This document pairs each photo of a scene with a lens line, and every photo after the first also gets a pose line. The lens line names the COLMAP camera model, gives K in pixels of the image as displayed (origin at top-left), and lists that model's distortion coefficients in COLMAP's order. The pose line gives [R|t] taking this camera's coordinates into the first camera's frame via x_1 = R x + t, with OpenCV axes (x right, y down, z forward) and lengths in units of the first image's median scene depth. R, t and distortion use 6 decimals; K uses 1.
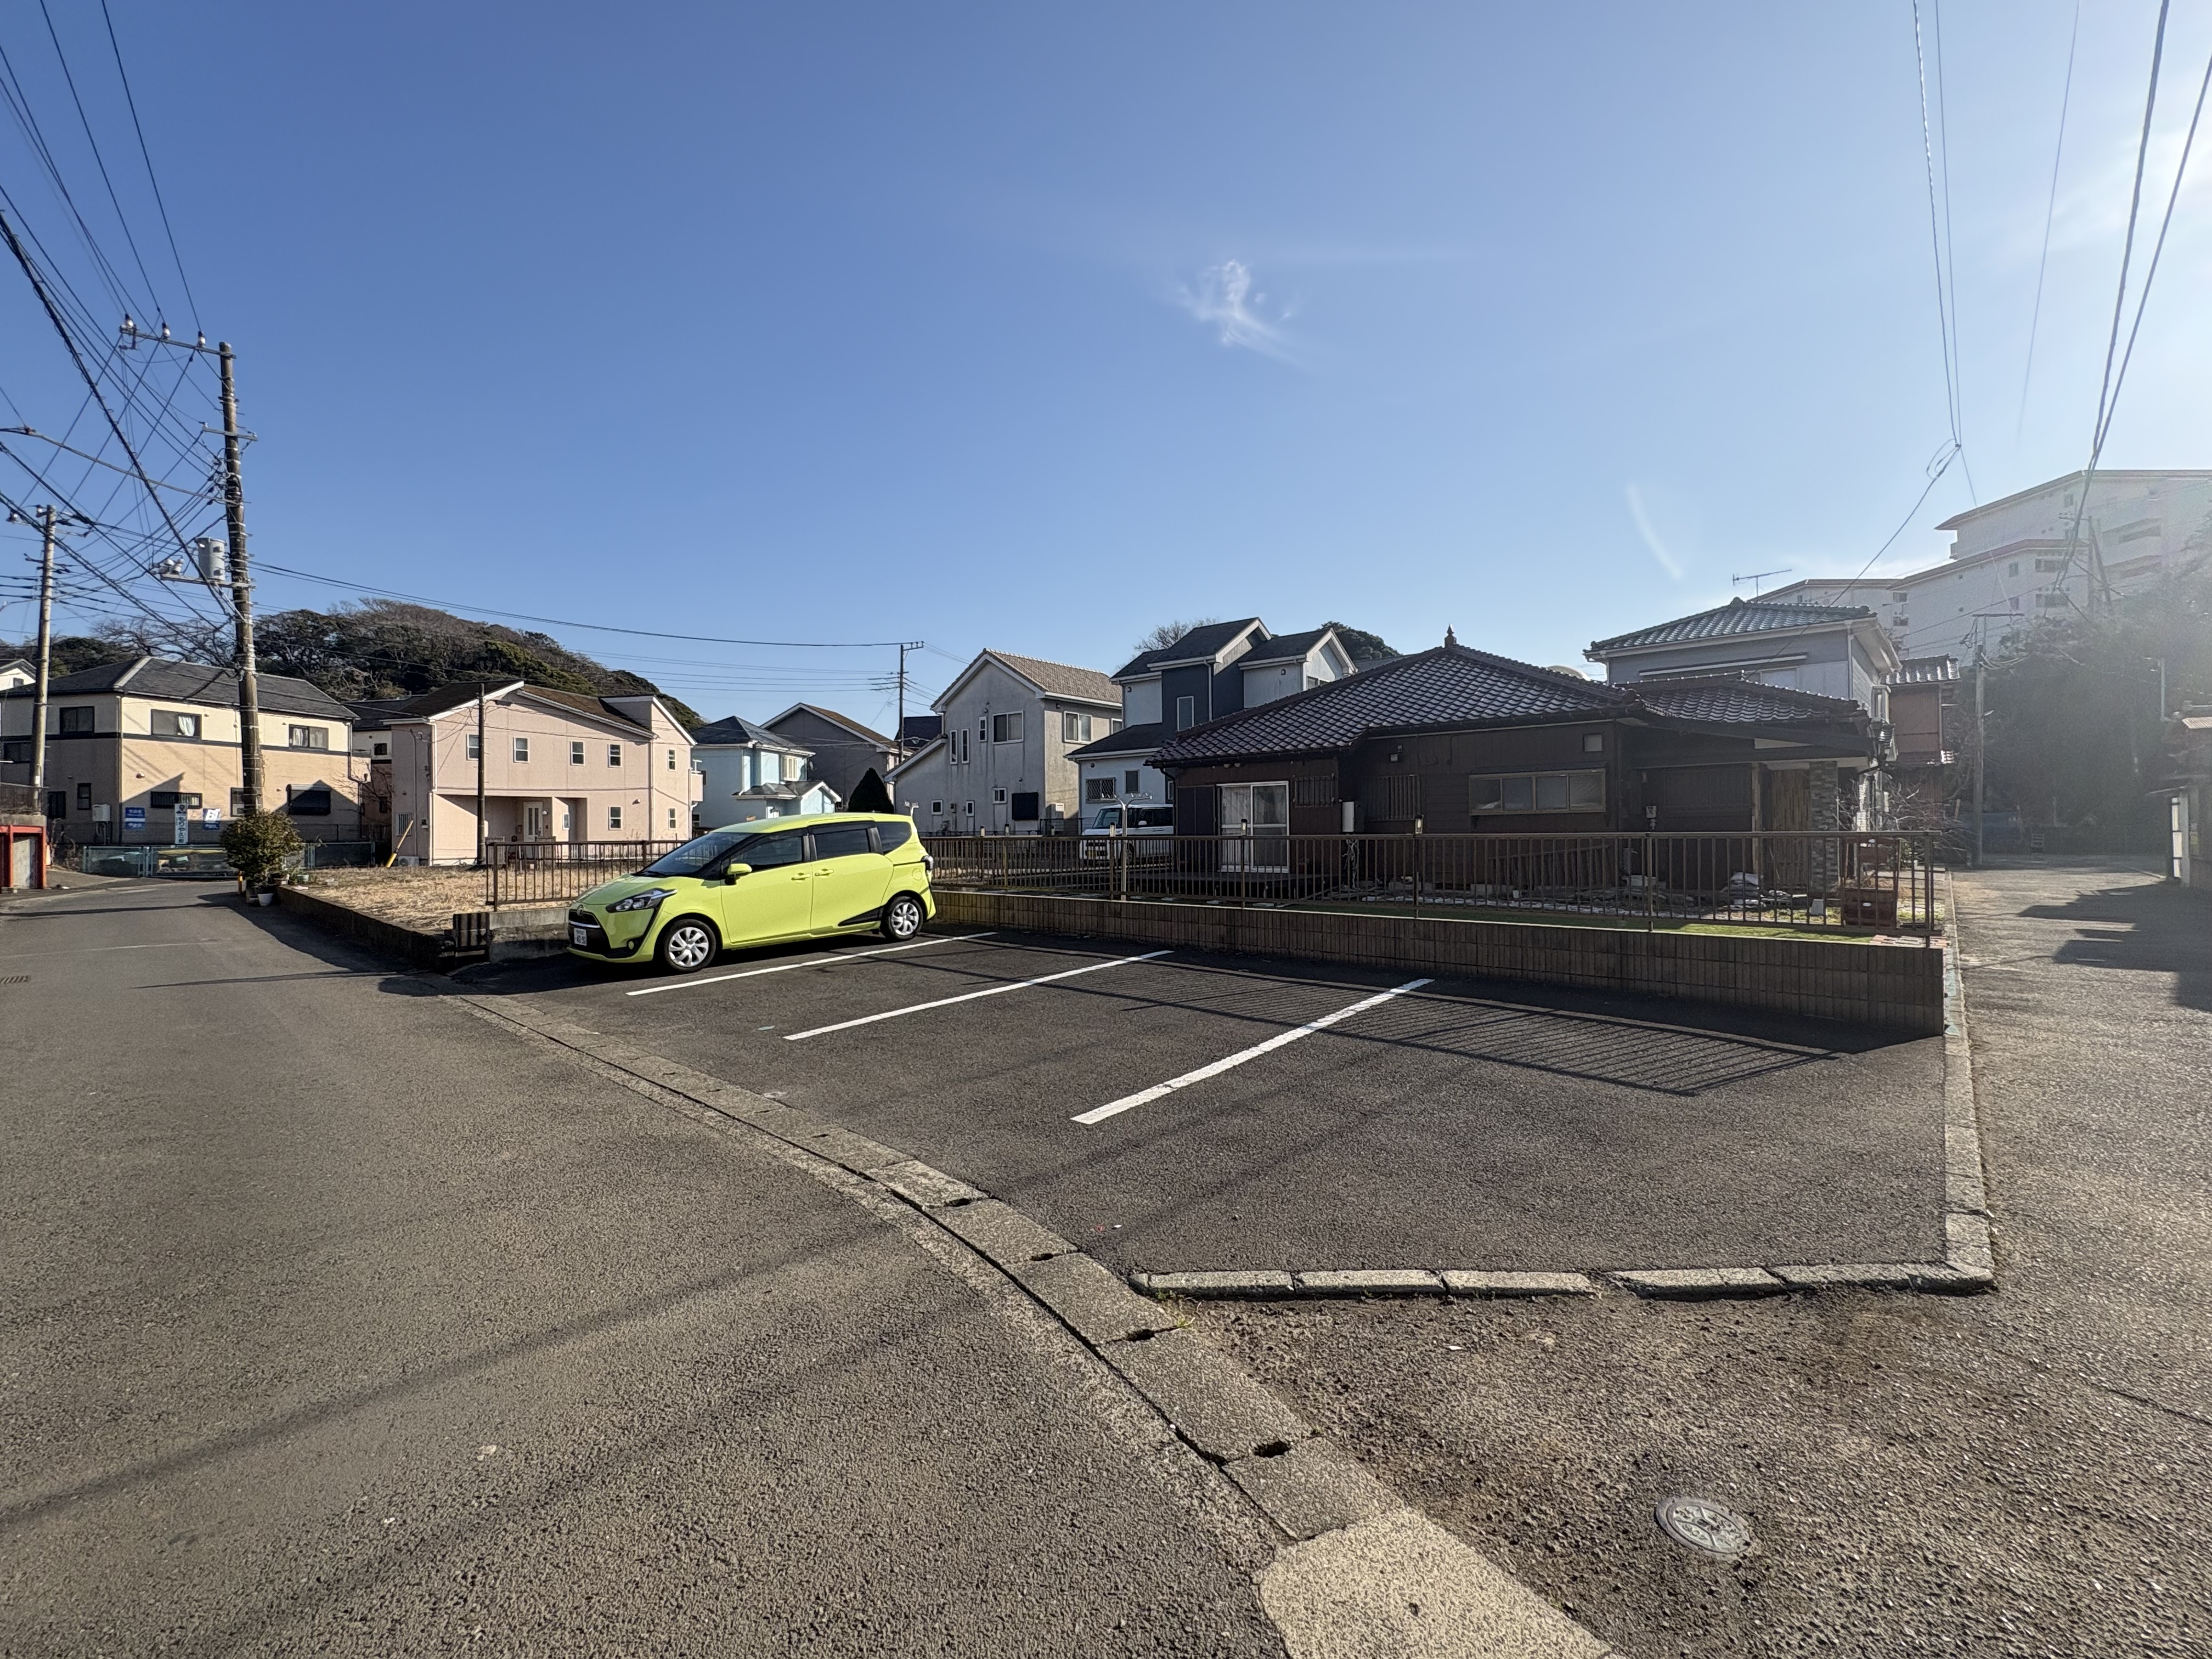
lens RADIAL K [[957.4, 0, 1102.0], [0, 957.4, 818.4], [0, 0, 1]] dist [0.000236, -0.000170]
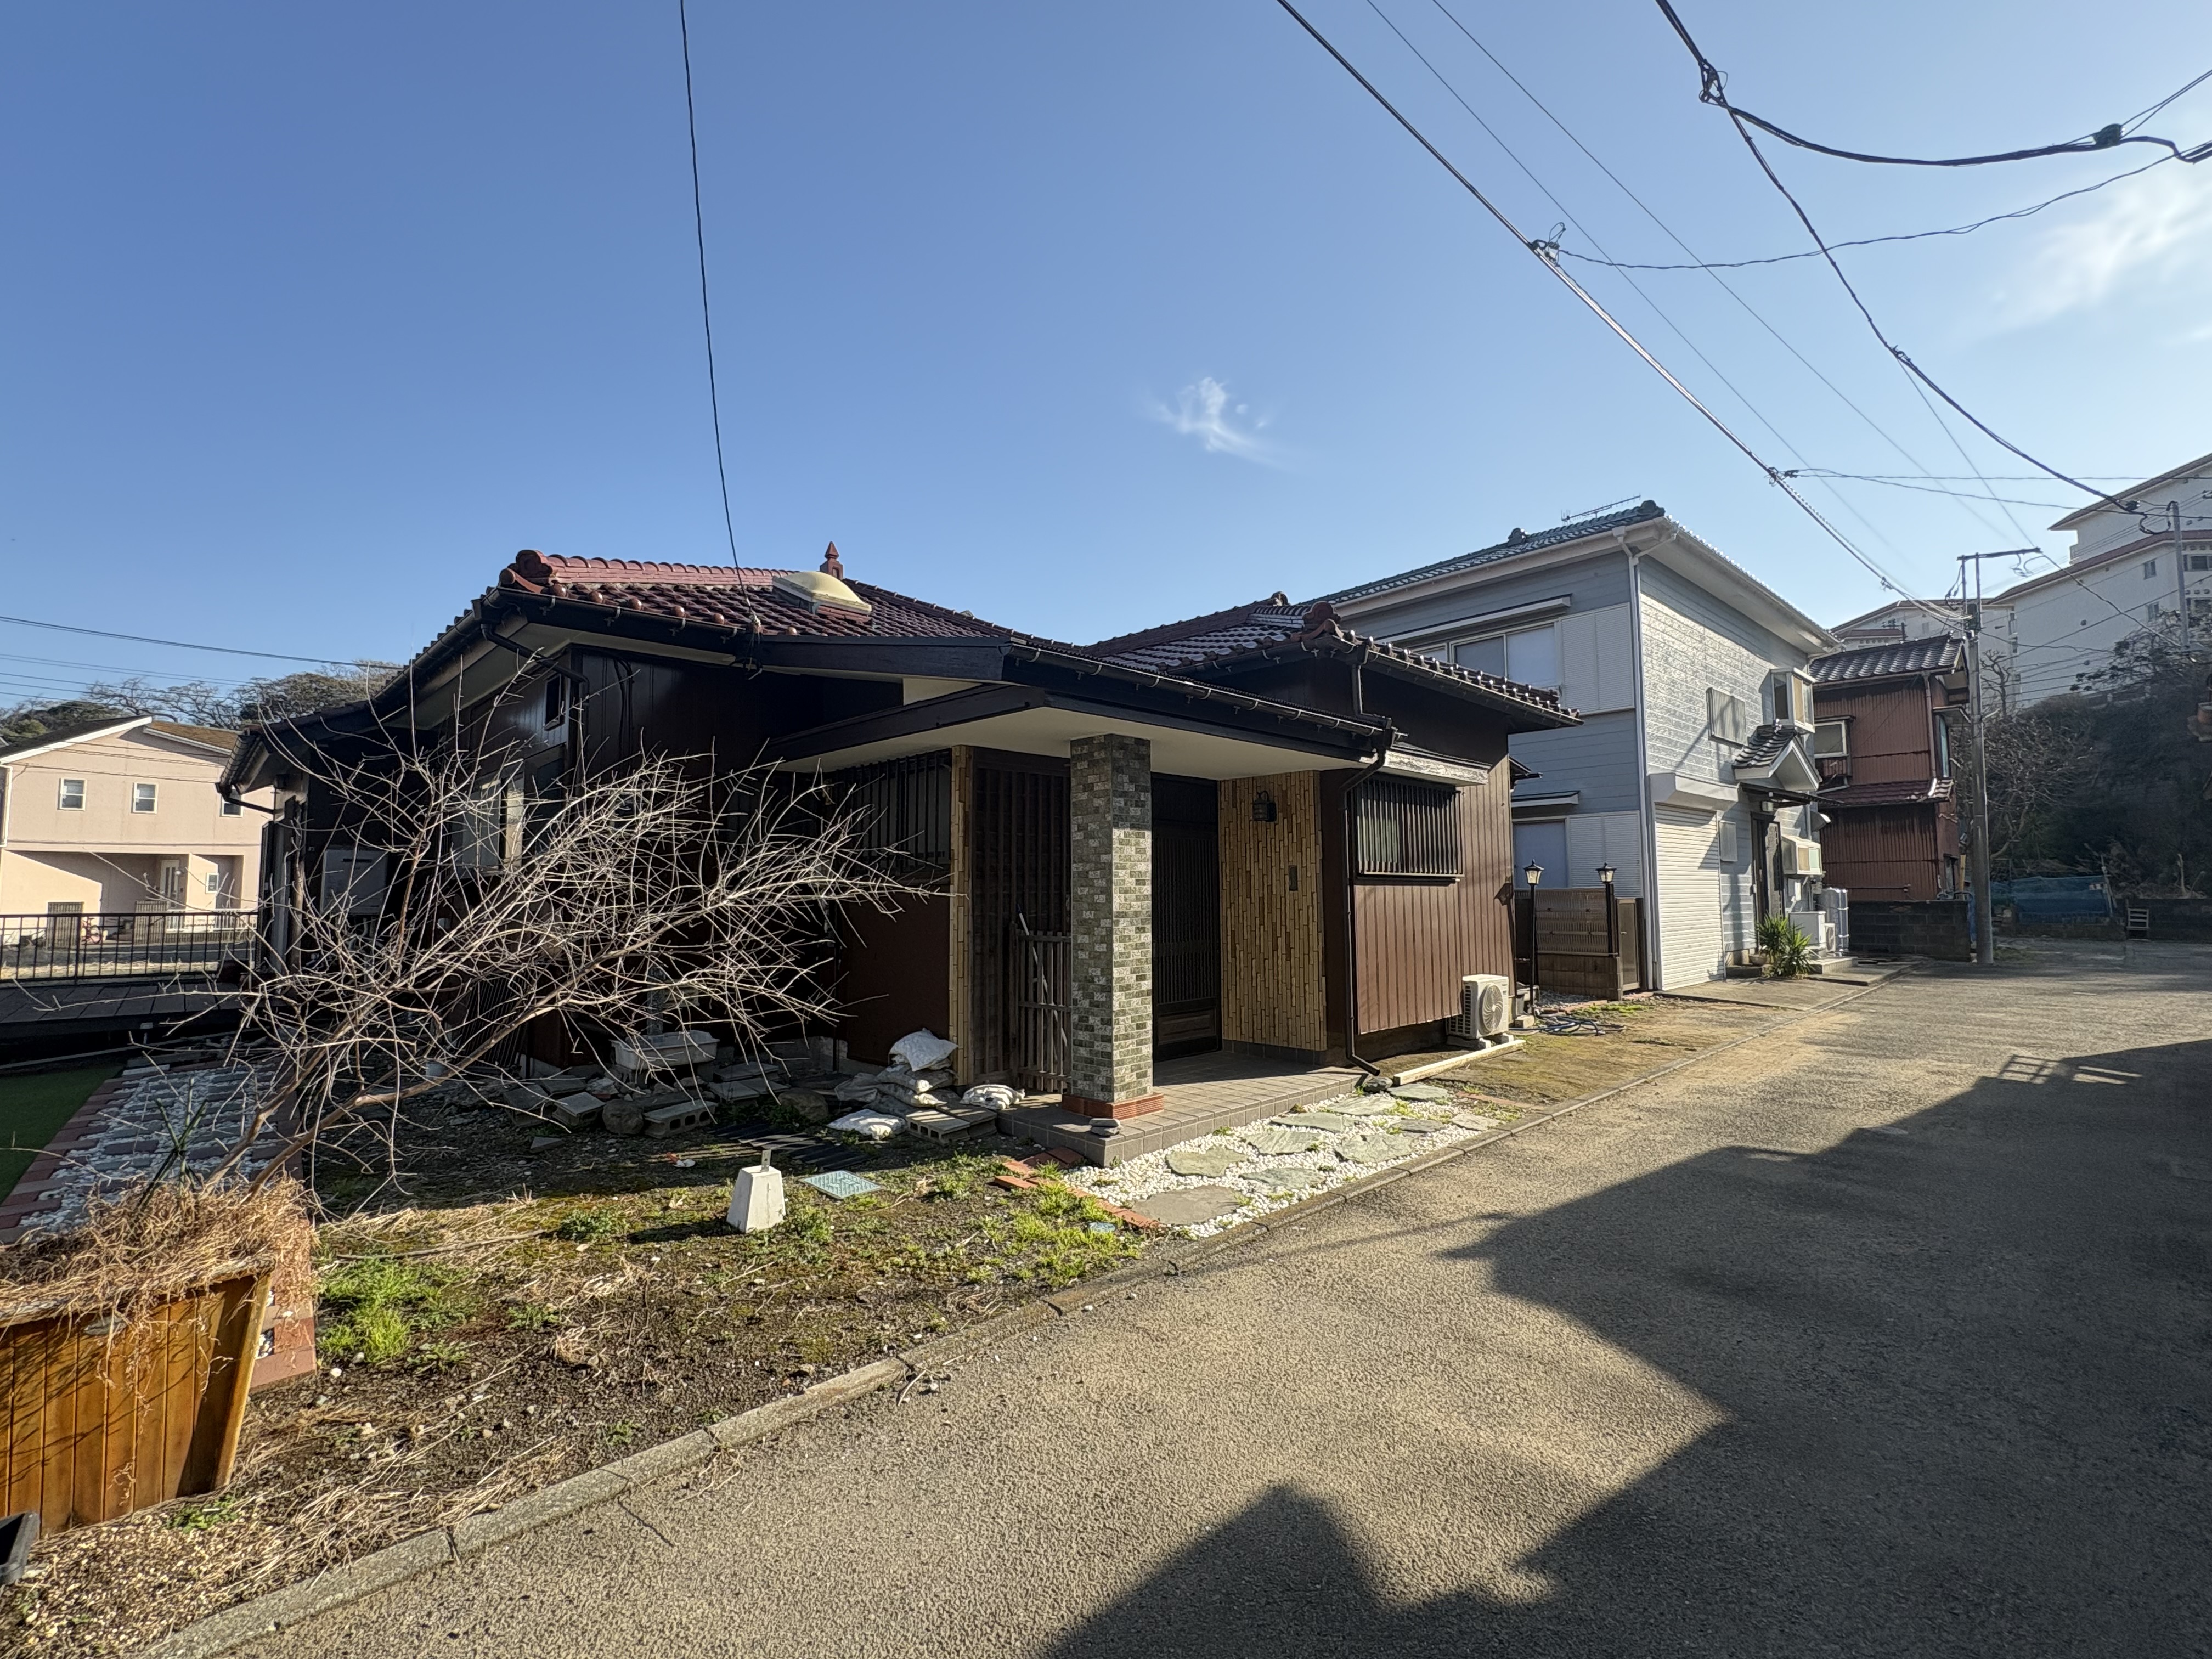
lens RADIAL K [[957.4, 0, 1101.8], [0, 957.4, 825.5], [0, 0, 1]] dist [0.000236, -0.000170]
pose [[0.994696, -0.003475, -0.102797, 0.398169], [-0.002421, 0.998362, -0.057168, -0.001991], [0.102827, 0.057113, 0.993058, 0.318163]]
